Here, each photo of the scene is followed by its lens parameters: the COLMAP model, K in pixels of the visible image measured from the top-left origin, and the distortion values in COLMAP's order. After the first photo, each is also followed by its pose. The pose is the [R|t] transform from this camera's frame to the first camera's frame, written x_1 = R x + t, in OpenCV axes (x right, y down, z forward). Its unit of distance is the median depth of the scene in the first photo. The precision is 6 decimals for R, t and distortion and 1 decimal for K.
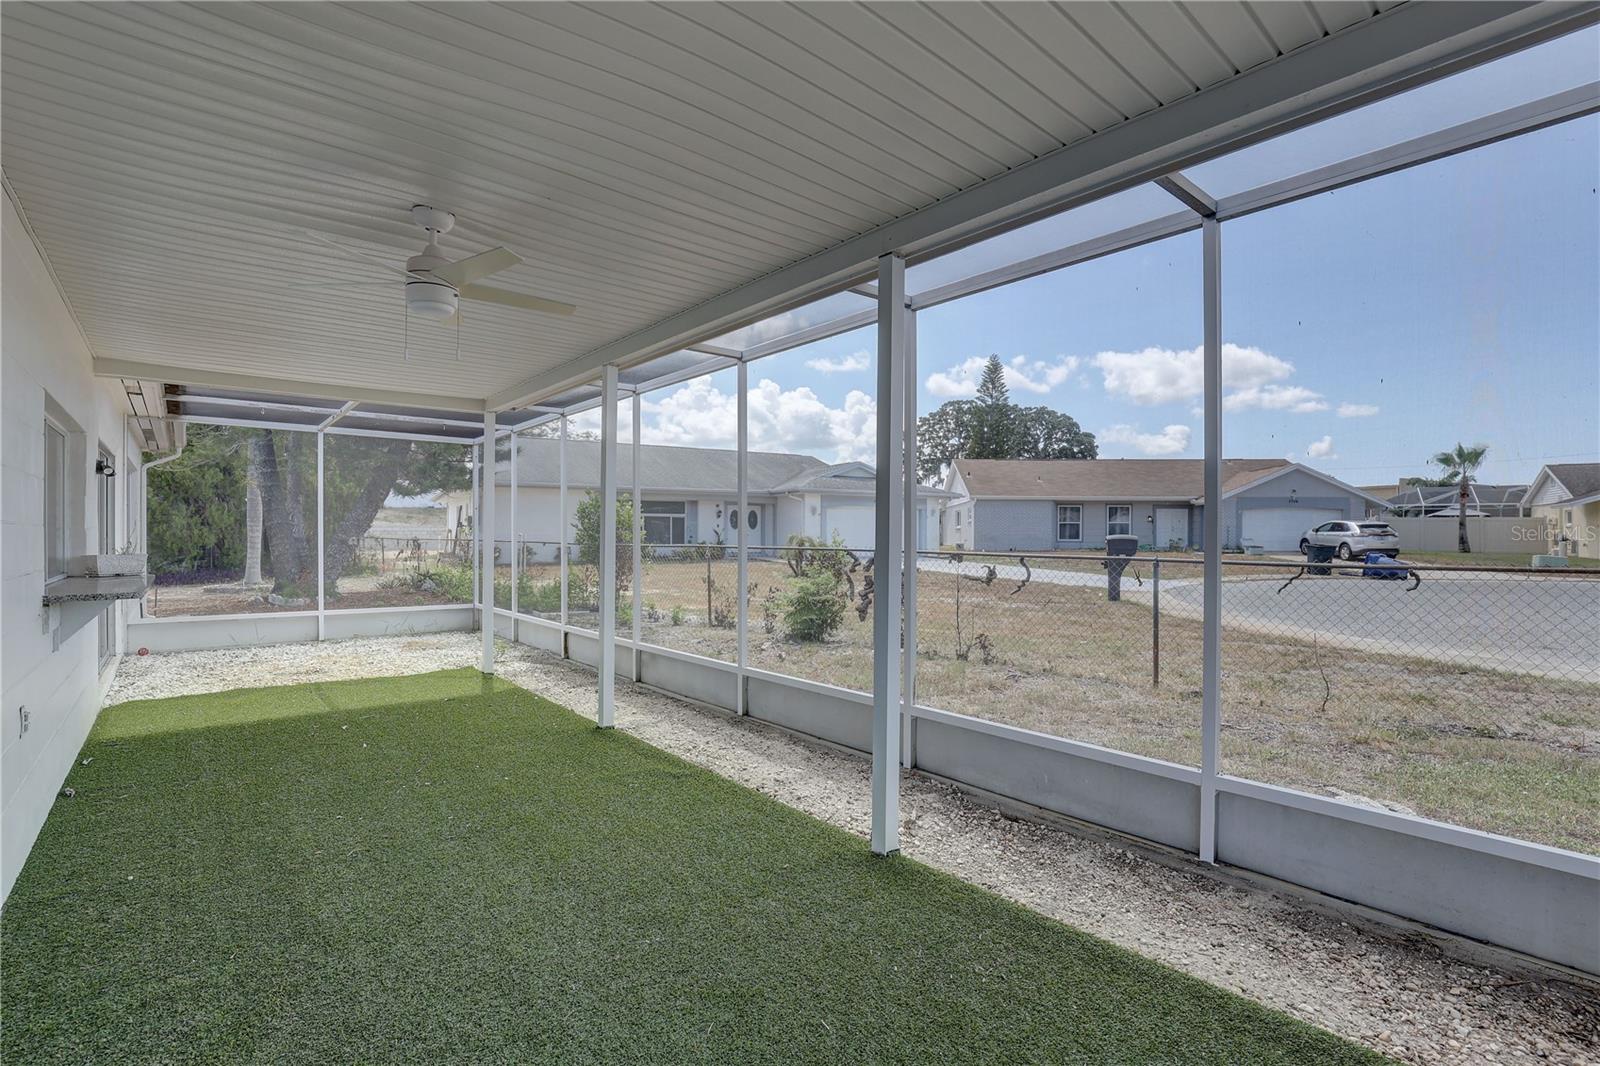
lens RADIAL K [[726.5, 0, 801.1], [0, 726.5, 534.6], [0, 0, 1]] dist [-0.030837, 0.004446]
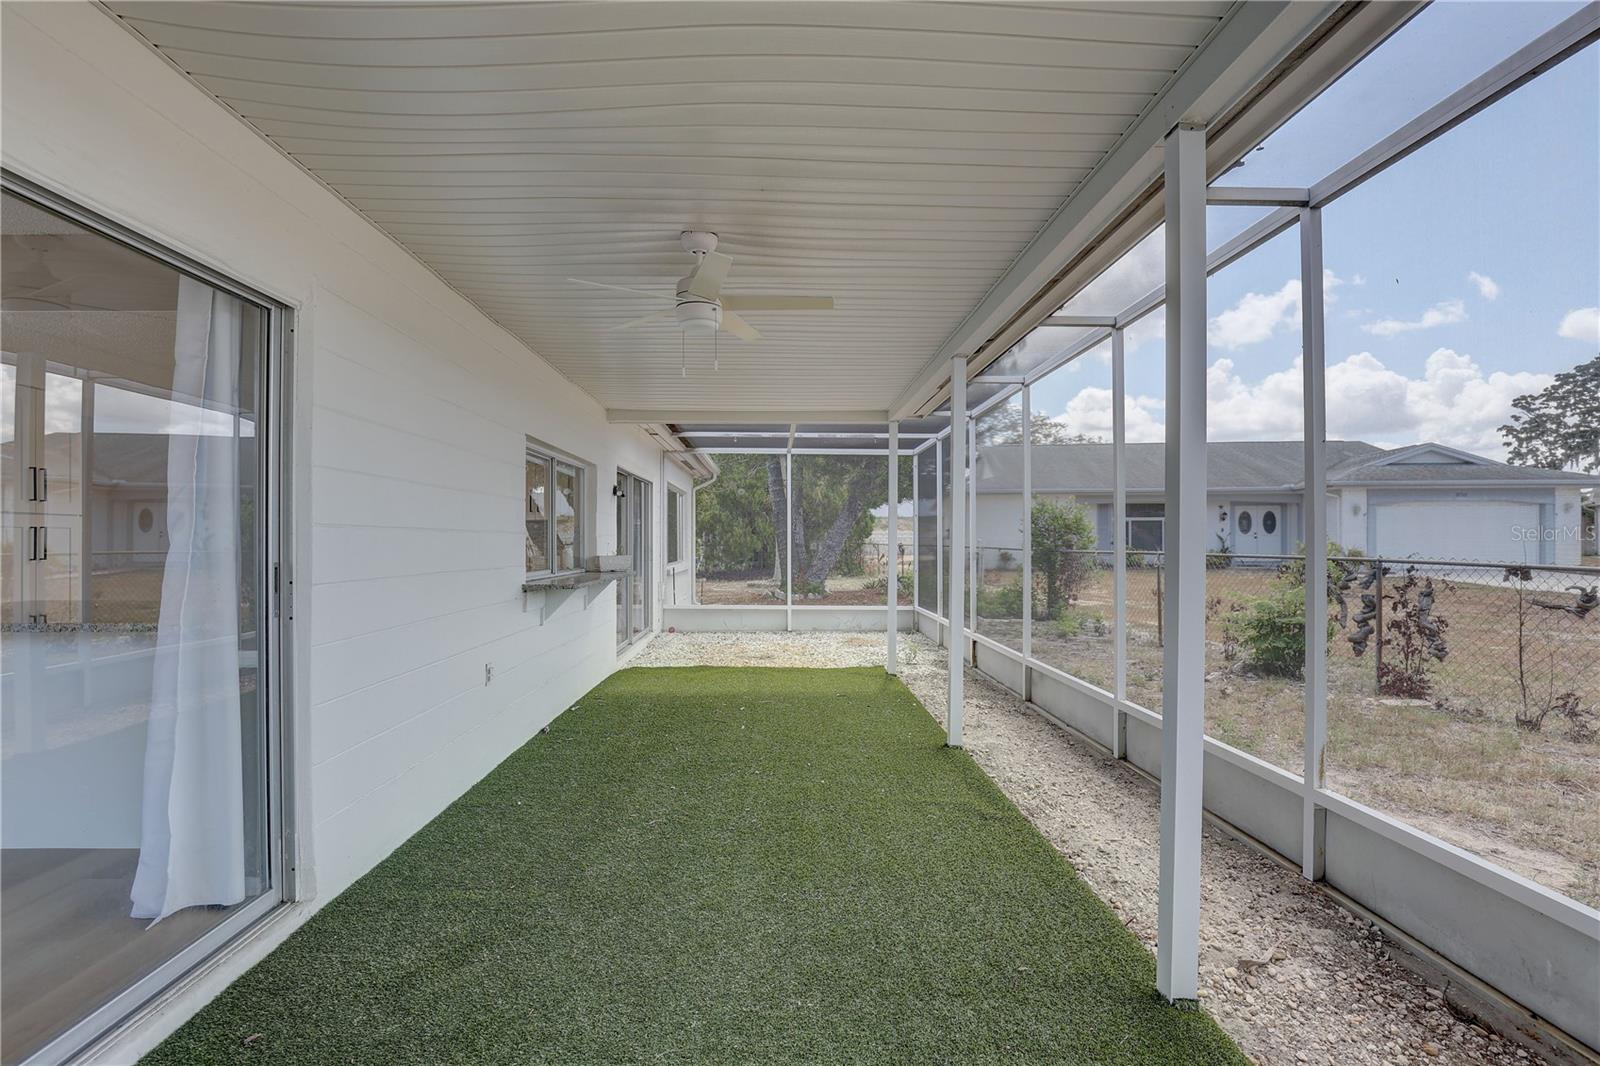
lens RADIAL K [[726.5, 0, 805.5], [0, 726.5, 539.0], [0, 0, 1]] dist [-0.030837, 0.004446]
pose [[0.789689, -0.003757, -0.613496, 0.097805], [0.002230, 0.999992, -0.003254, 0.001361], [0.613504, 0.001202, 0.789691, 0.093742]]
